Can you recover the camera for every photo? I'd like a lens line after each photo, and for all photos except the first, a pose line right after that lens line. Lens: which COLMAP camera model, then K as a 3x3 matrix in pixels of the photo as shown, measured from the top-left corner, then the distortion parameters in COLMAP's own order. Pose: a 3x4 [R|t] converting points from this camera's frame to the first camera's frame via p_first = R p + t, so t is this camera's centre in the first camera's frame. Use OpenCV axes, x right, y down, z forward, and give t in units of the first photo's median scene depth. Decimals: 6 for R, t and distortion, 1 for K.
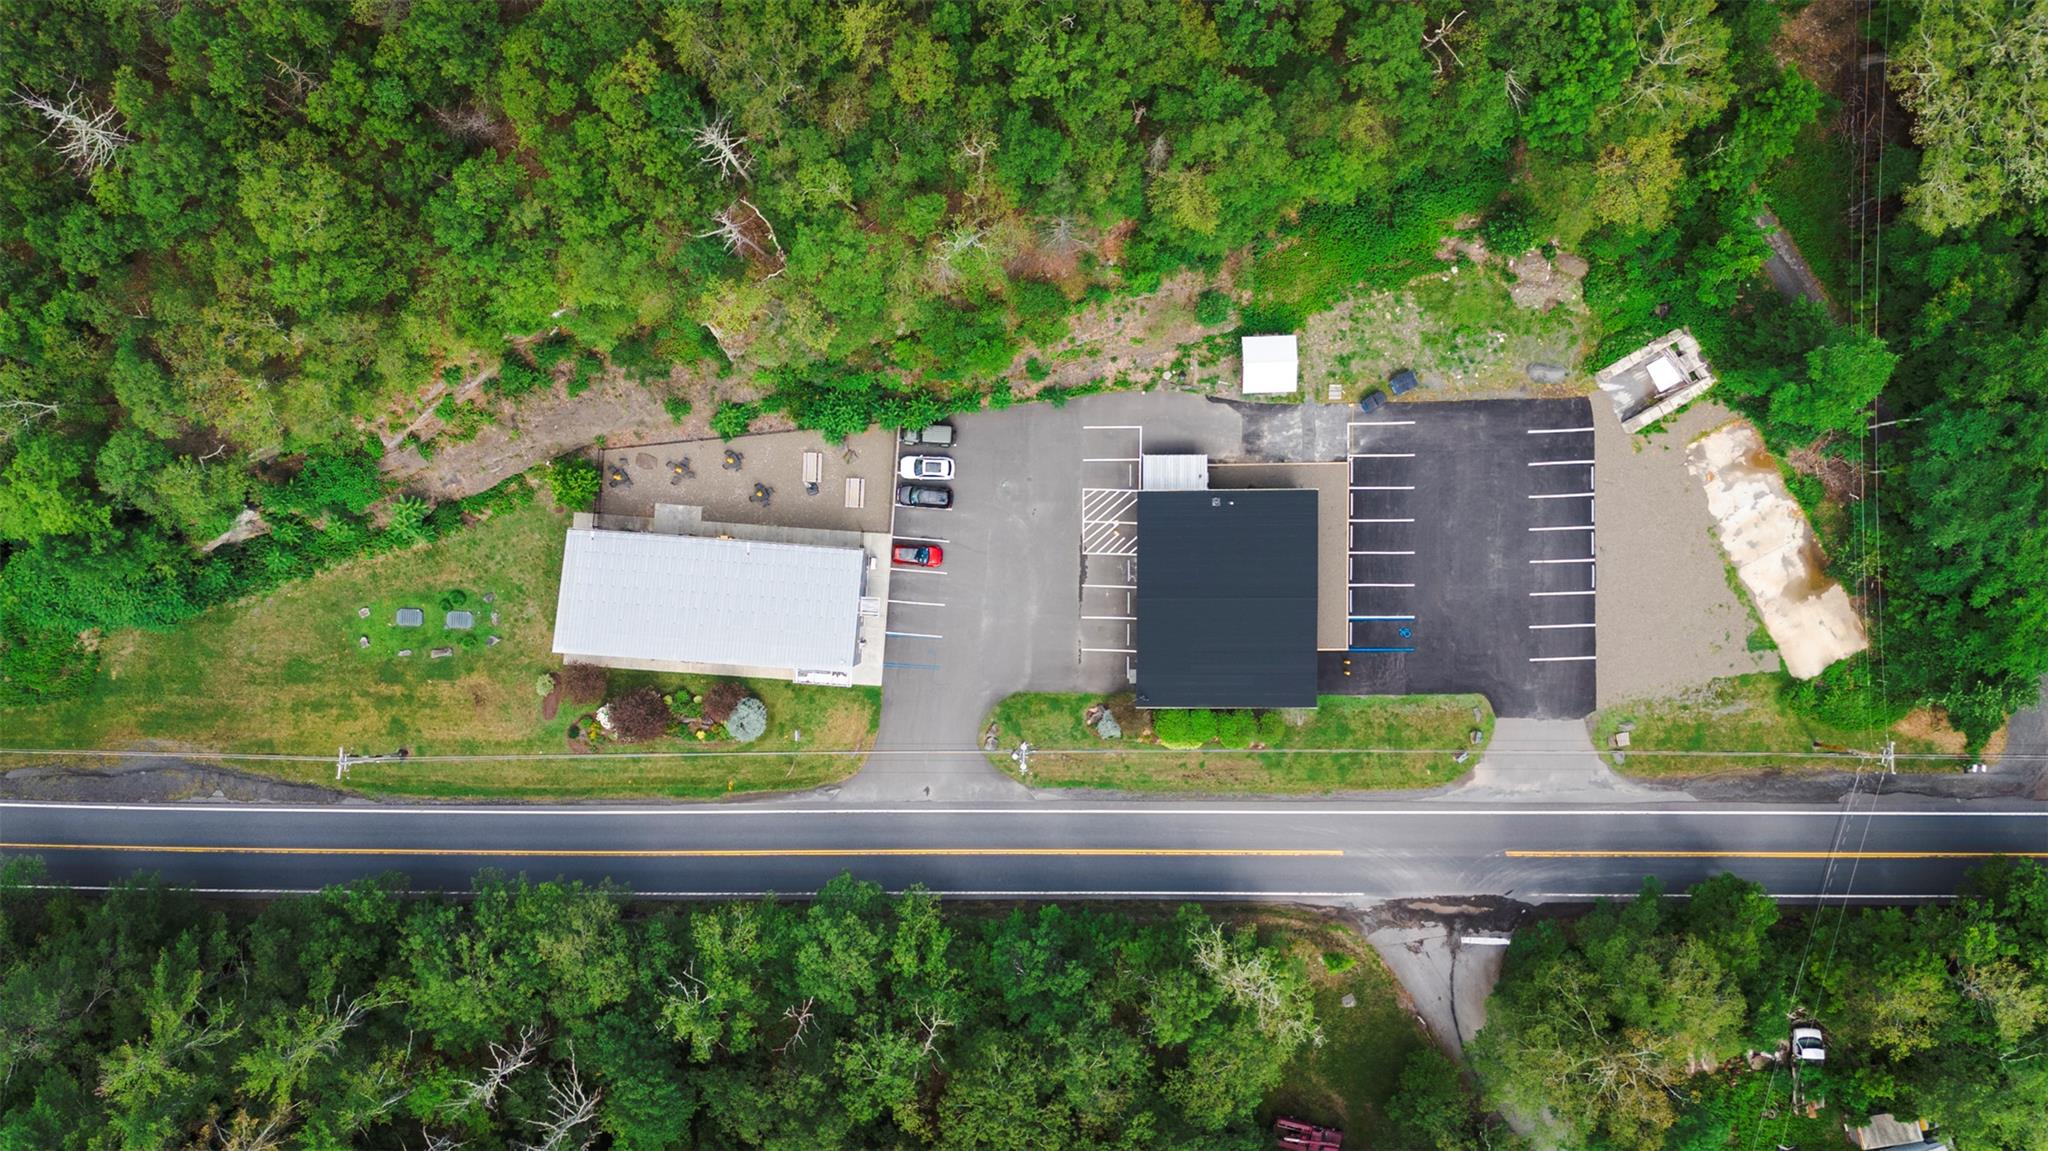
lens RADIAL K [[1496.7, 0, 1028.9], [0, 1496.7, 572.5], [0, 0, 1]] dist [0.059366, -0.064516]
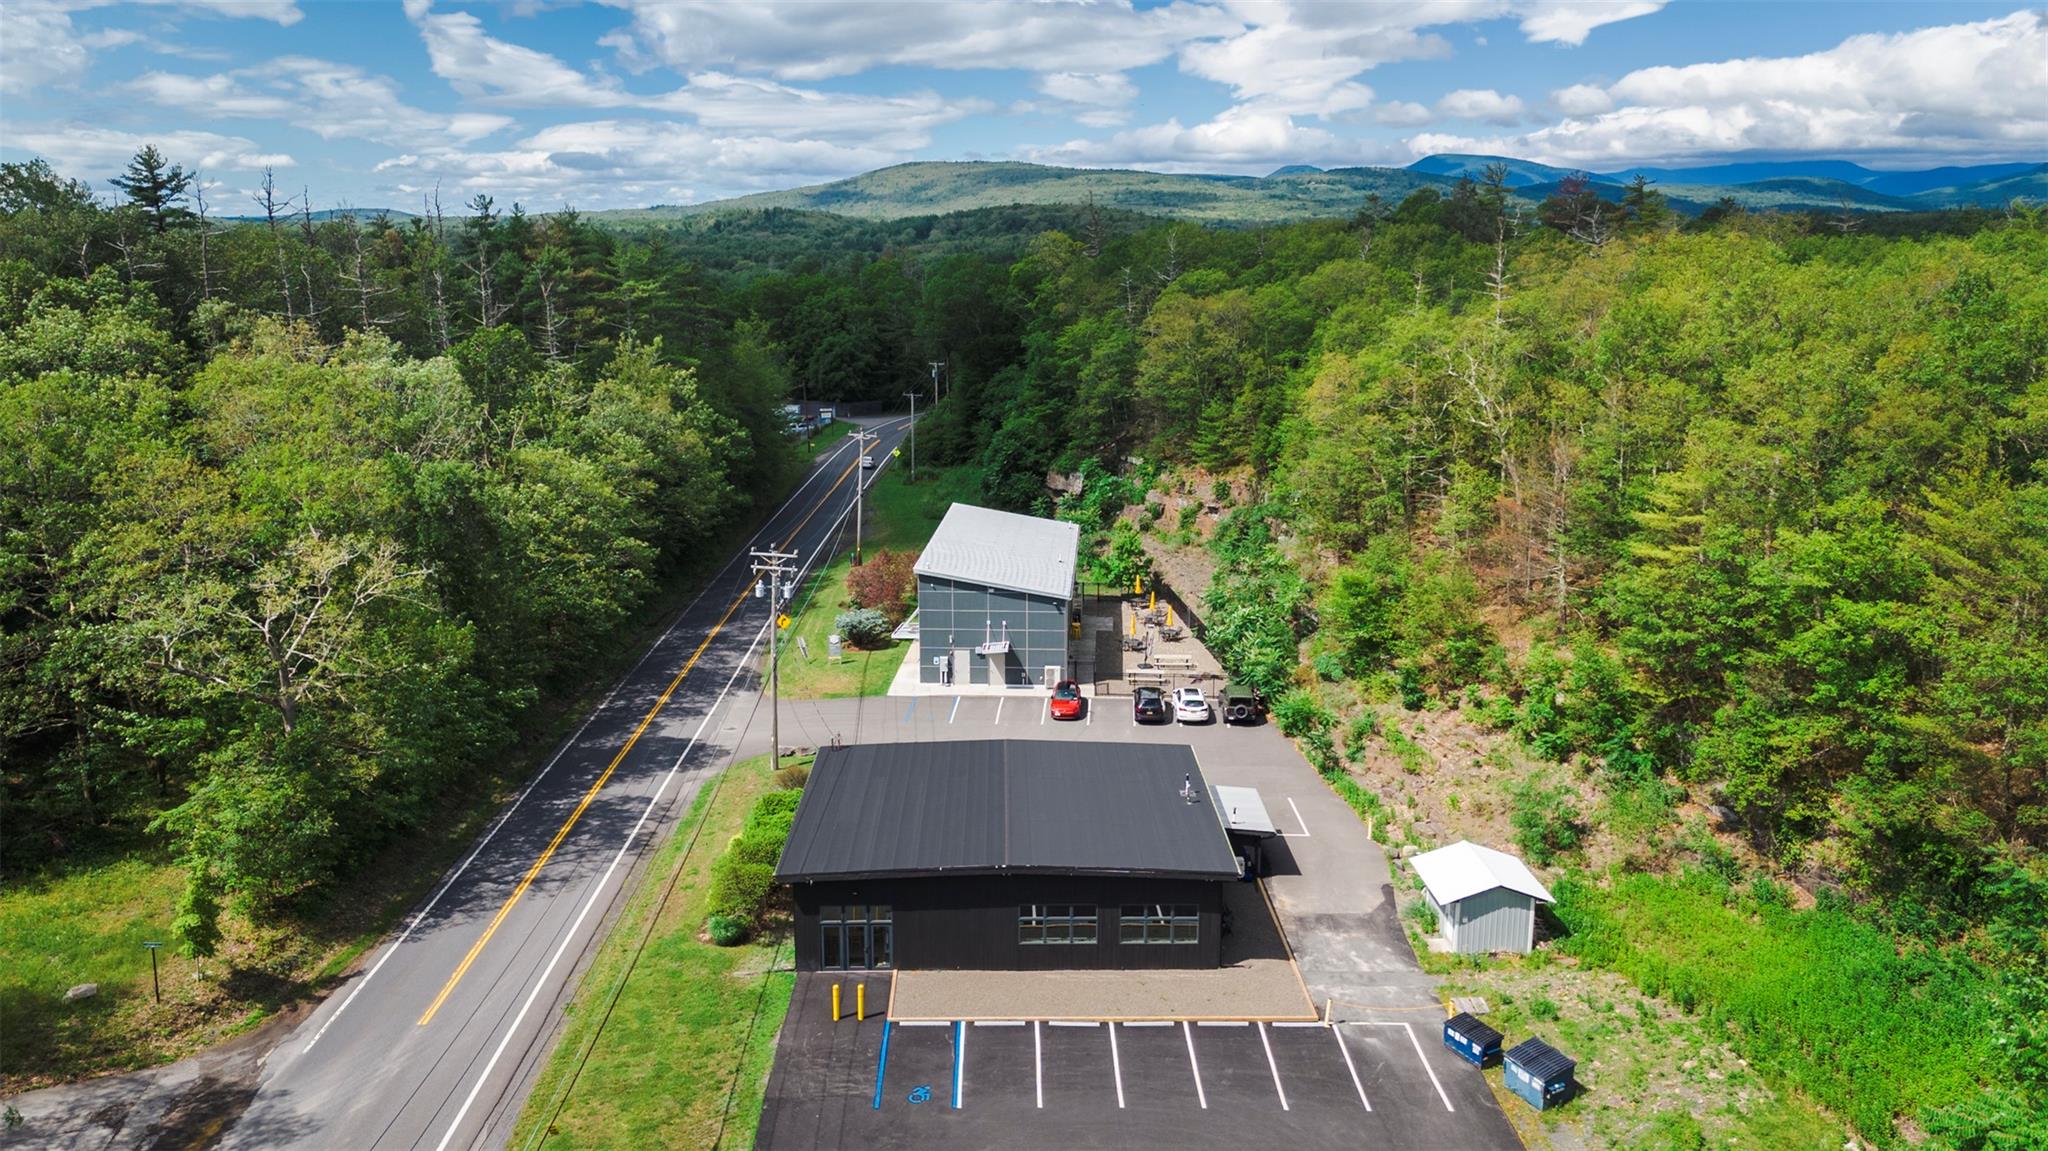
lens RADIAL K [[1496.7, 0, 1028.9], [0, 1496.7, 572.5], [0, 0, 1]] dist [0.059366, -0.064516]
pose [[0.015403, 0.296231, -0.954992, 0.591114], [-0.999797, -0.007878, -0.018569, 0.020089], [-0.013024, 0.955084, 0.296049, 0.745176]]
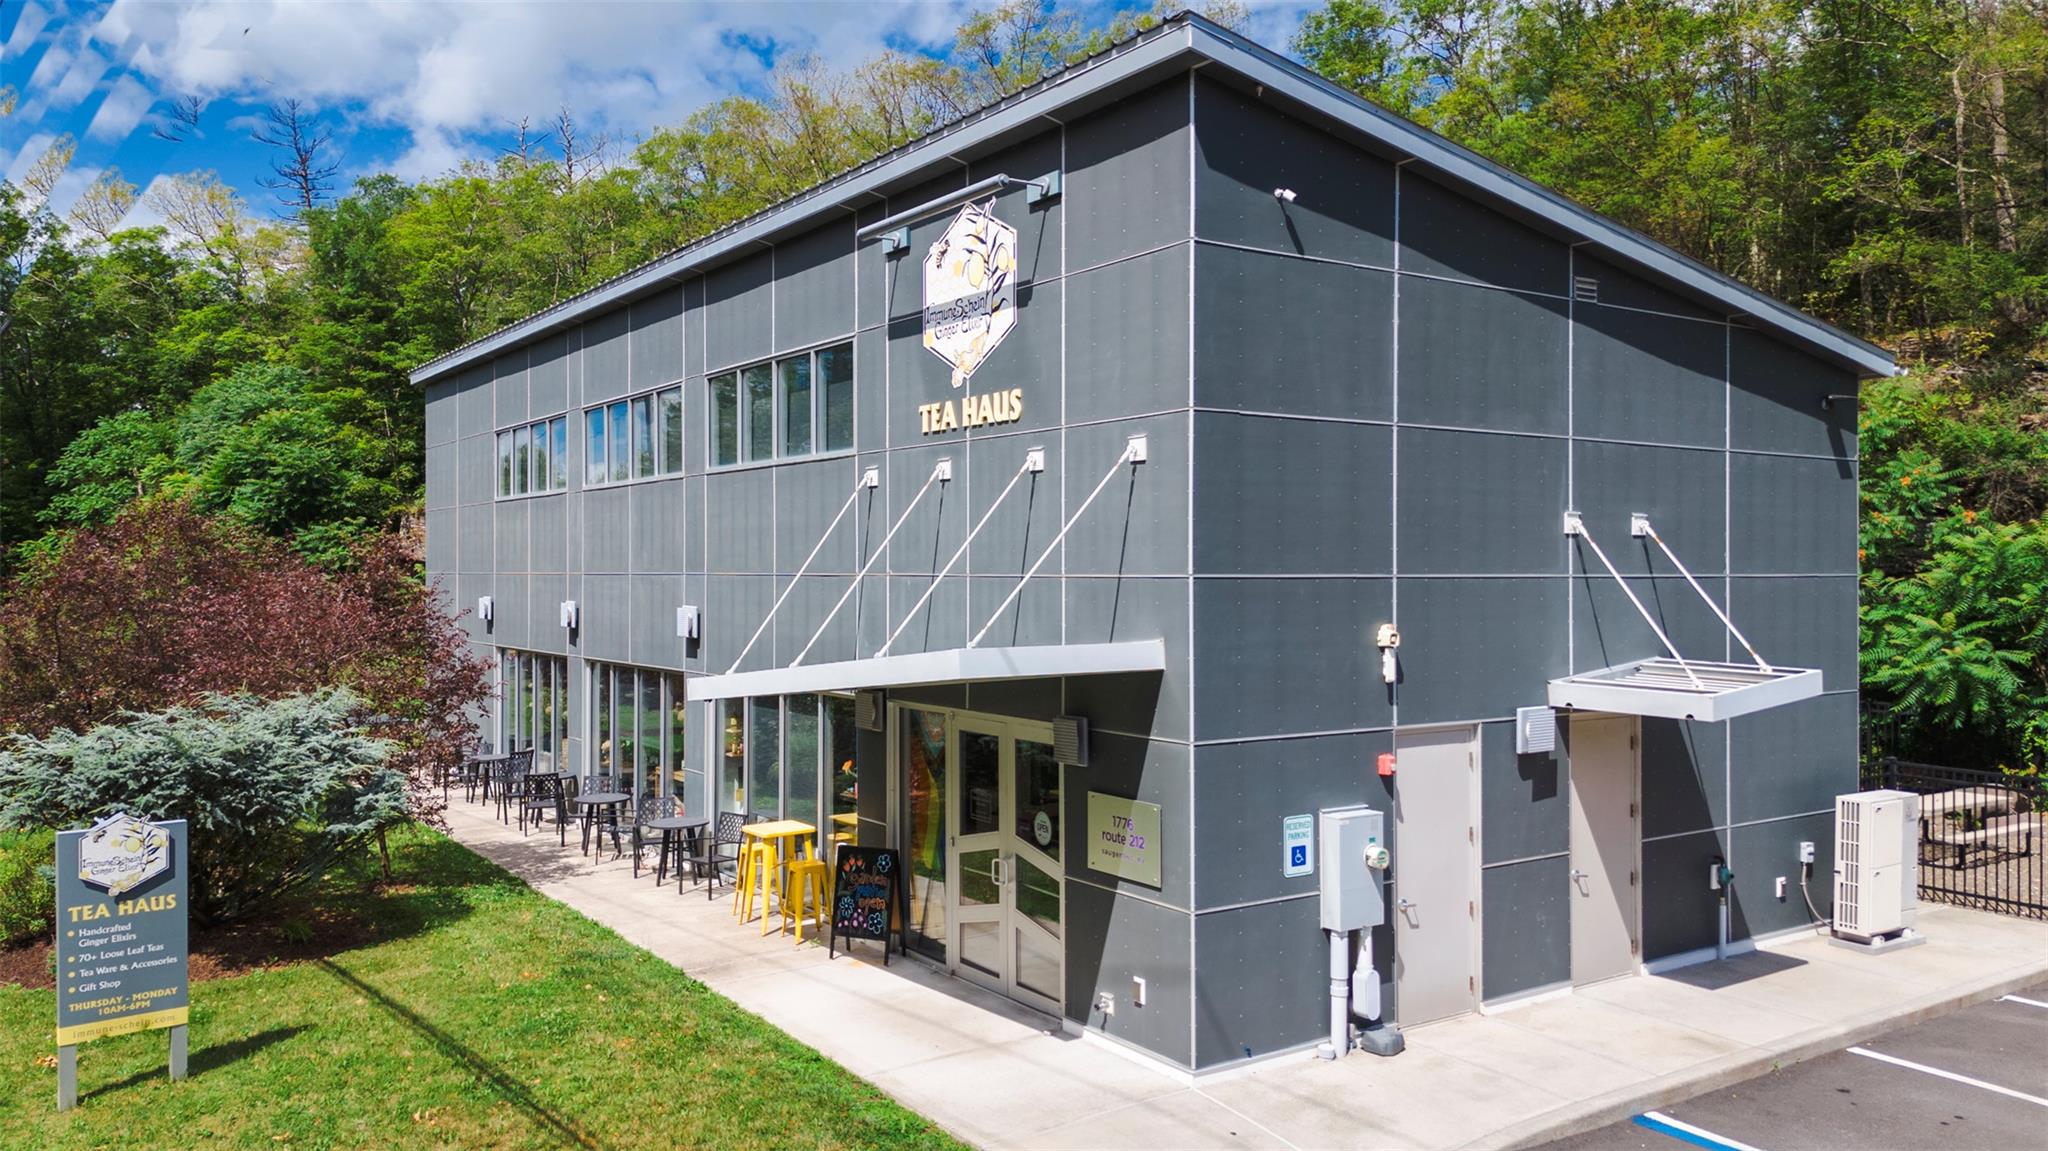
lens RADIAL K [[1496.7, 0, 1028.9], [0, 1496.7, 572.5], [0, 0, 1]] dist [0.059366, -0.064516]
pose [[0.626119, 0.075787, -0.776036, -0.053716], [-0.777587, -0.013007, -0.628641, 0.122067], [-0.057736, 0.997039, 0.050787, 0.989534]]
